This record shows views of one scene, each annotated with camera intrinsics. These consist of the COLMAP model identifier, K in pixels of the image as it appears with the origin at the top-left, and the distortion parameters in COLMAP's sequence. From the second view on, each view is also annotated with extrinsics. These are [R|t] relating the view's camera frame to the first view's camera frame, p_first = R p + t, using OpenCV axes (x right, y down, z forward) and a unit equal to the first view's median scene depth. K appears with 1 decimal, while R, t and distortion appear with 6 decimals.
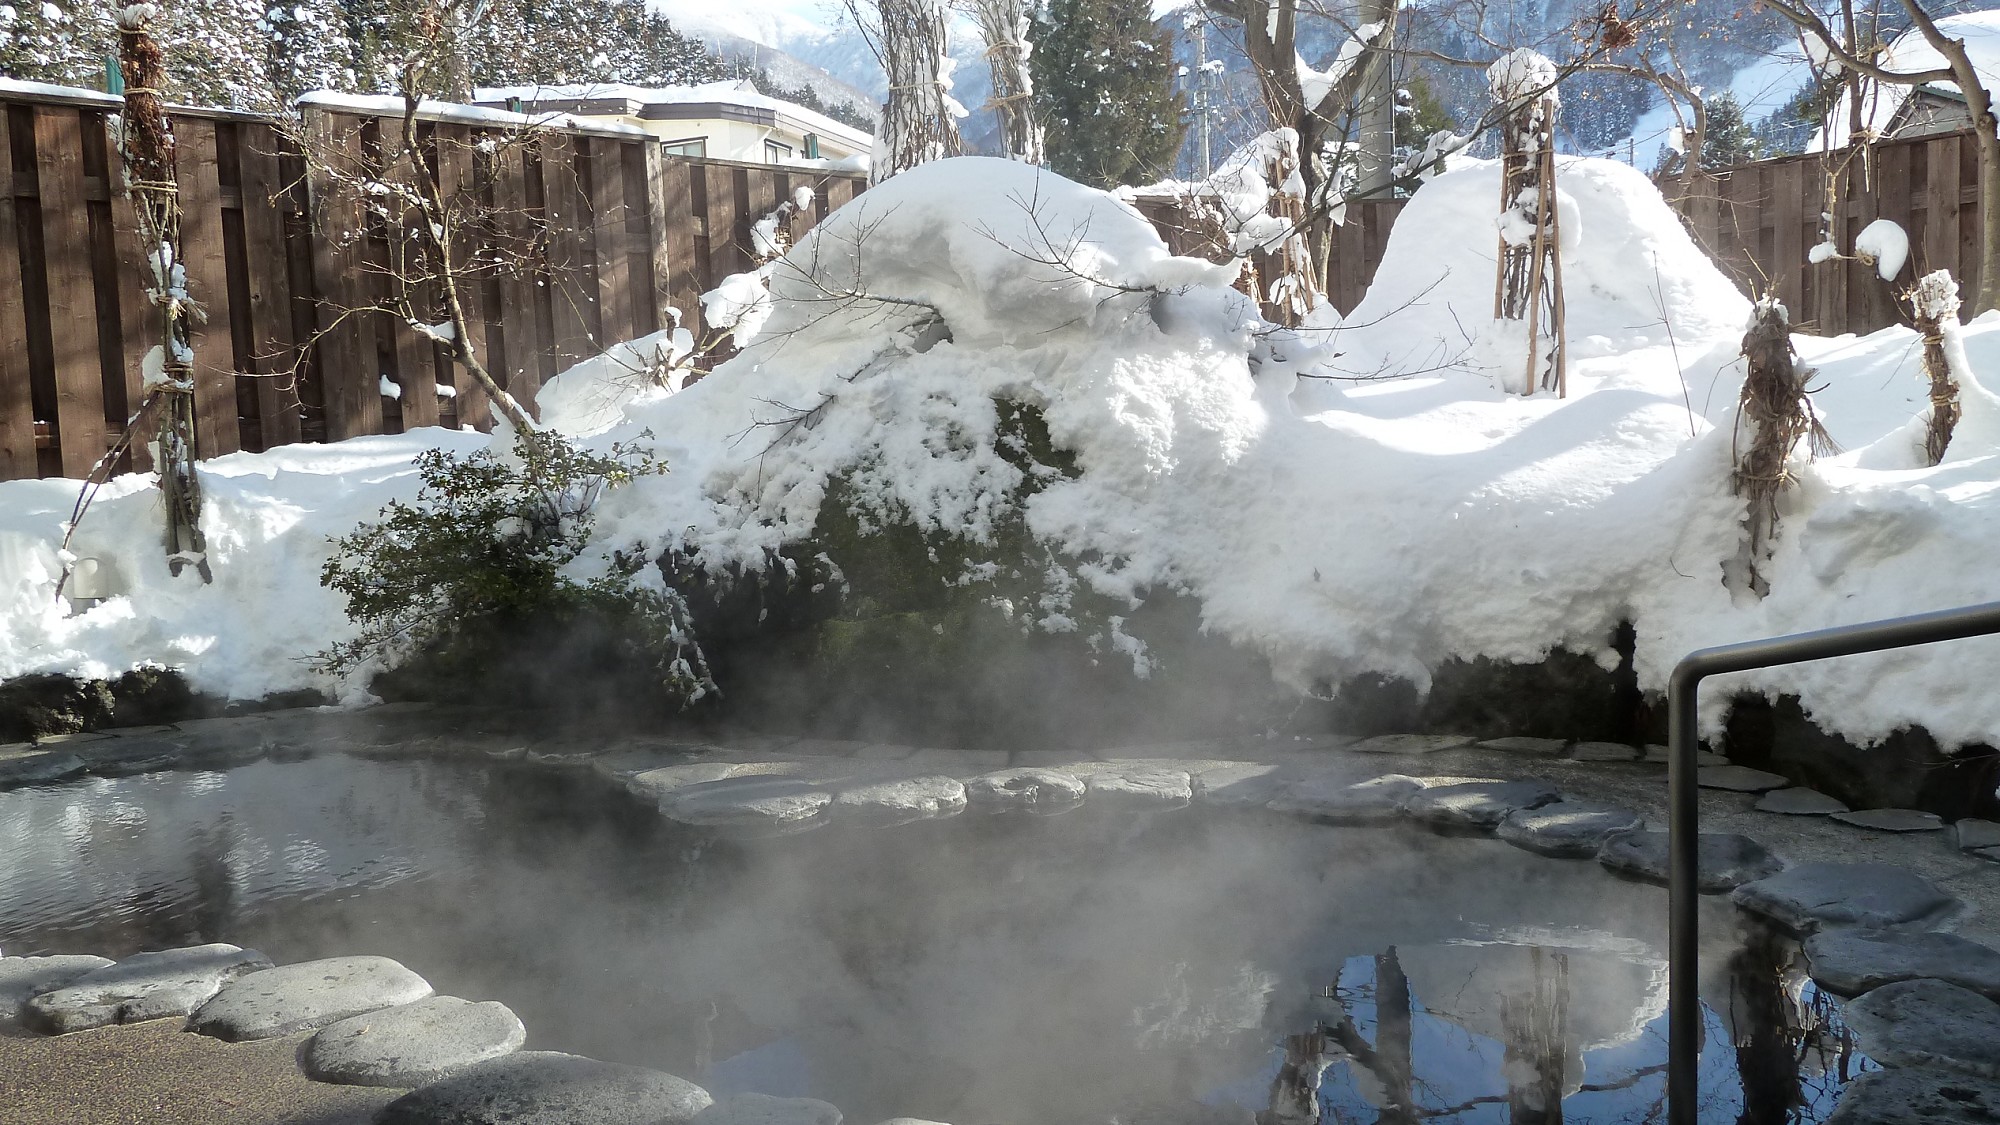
lens RADIAL K [[1526.2, 0, 997.0], [0, 1526.2, 549.1], [0, 0, 1]] dist [-0.033639, 0.013726]
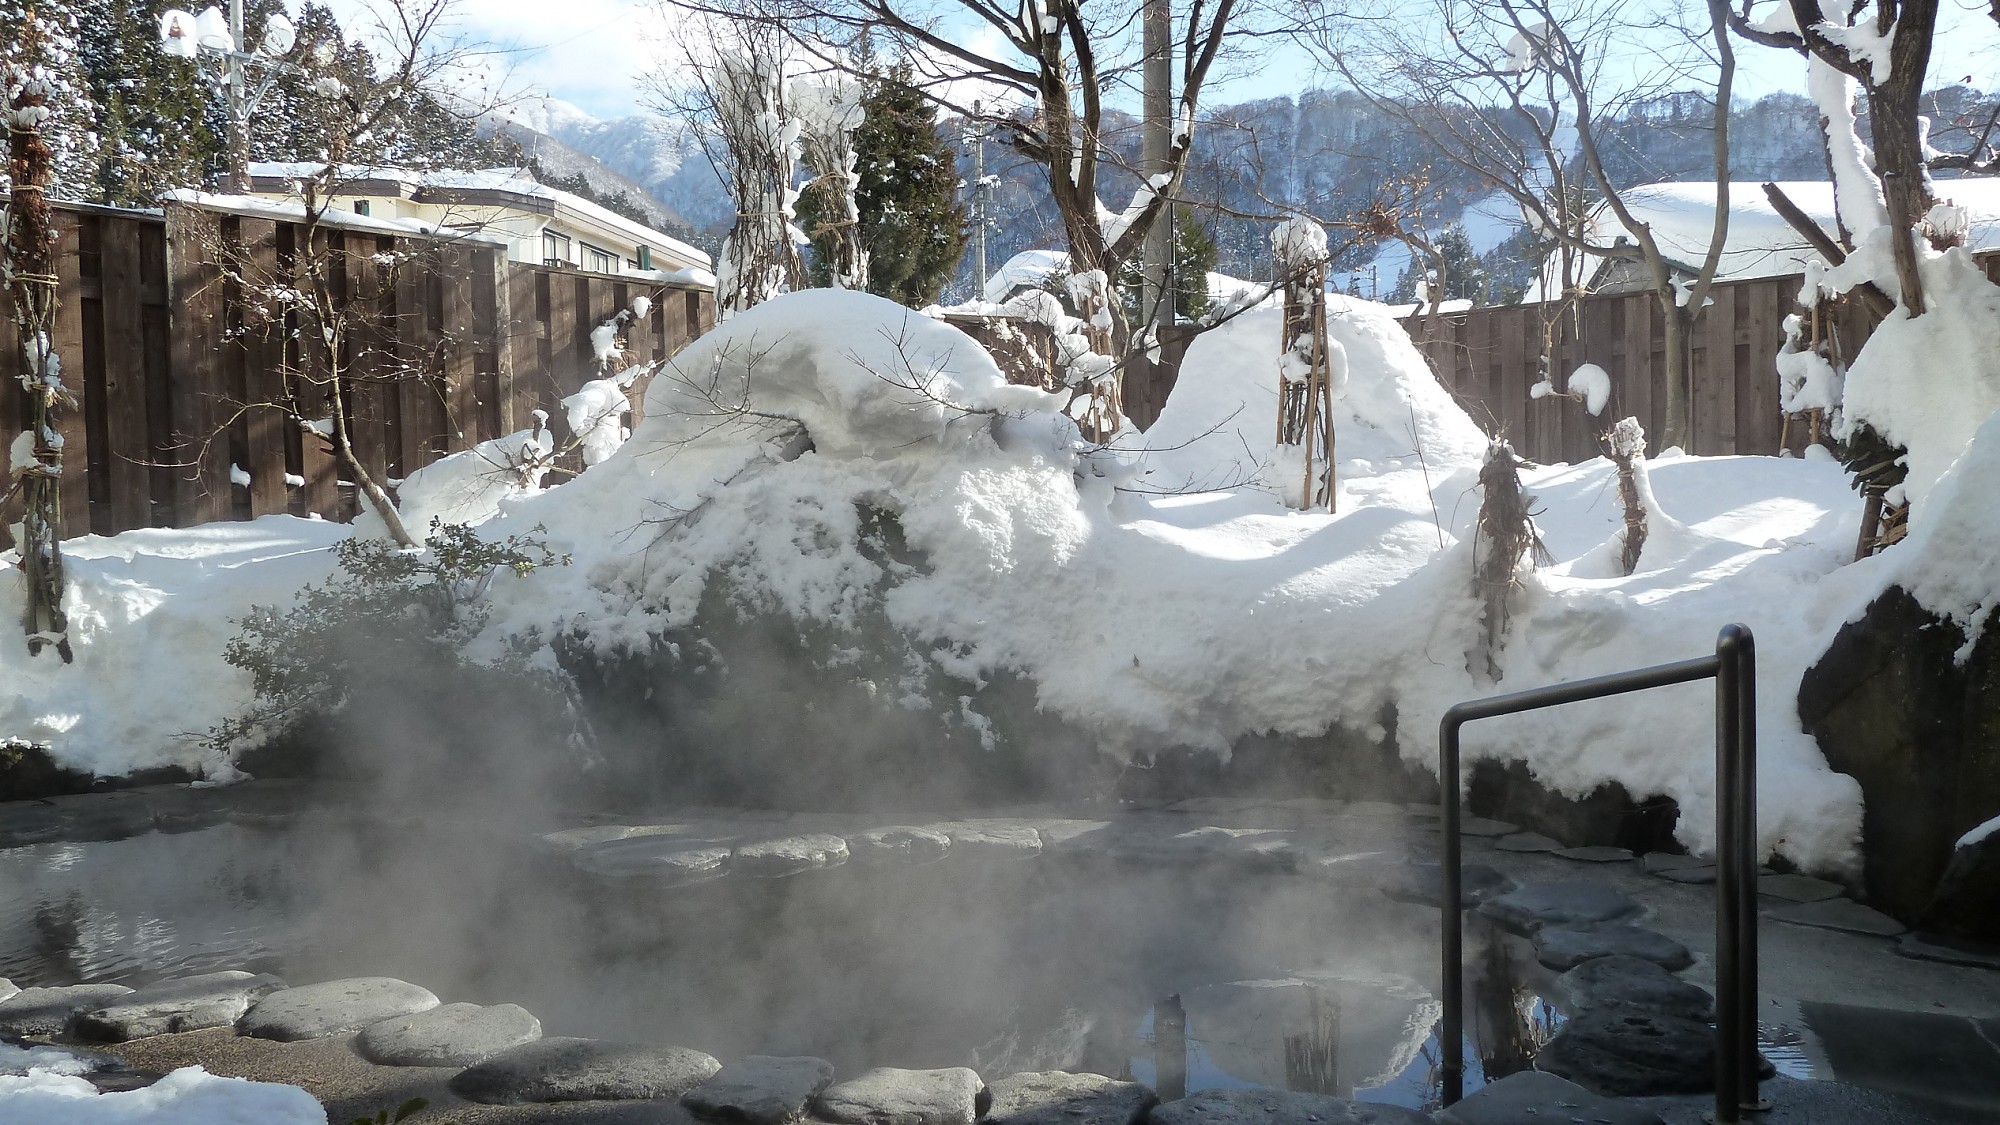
lens RADIAL K [[1526.2, 0, 997.0], [0, 1526.2, 549.1], [0, 0, 1]] dist [-0.033639, 0.013726]
pose [[0.988180, 0.018563, 0.152170, -0.070076], [-0.008942, 0.997931, -0.063670, 0.006191], [-0.153037, 0.061556, 0.986301, -0.132035]]
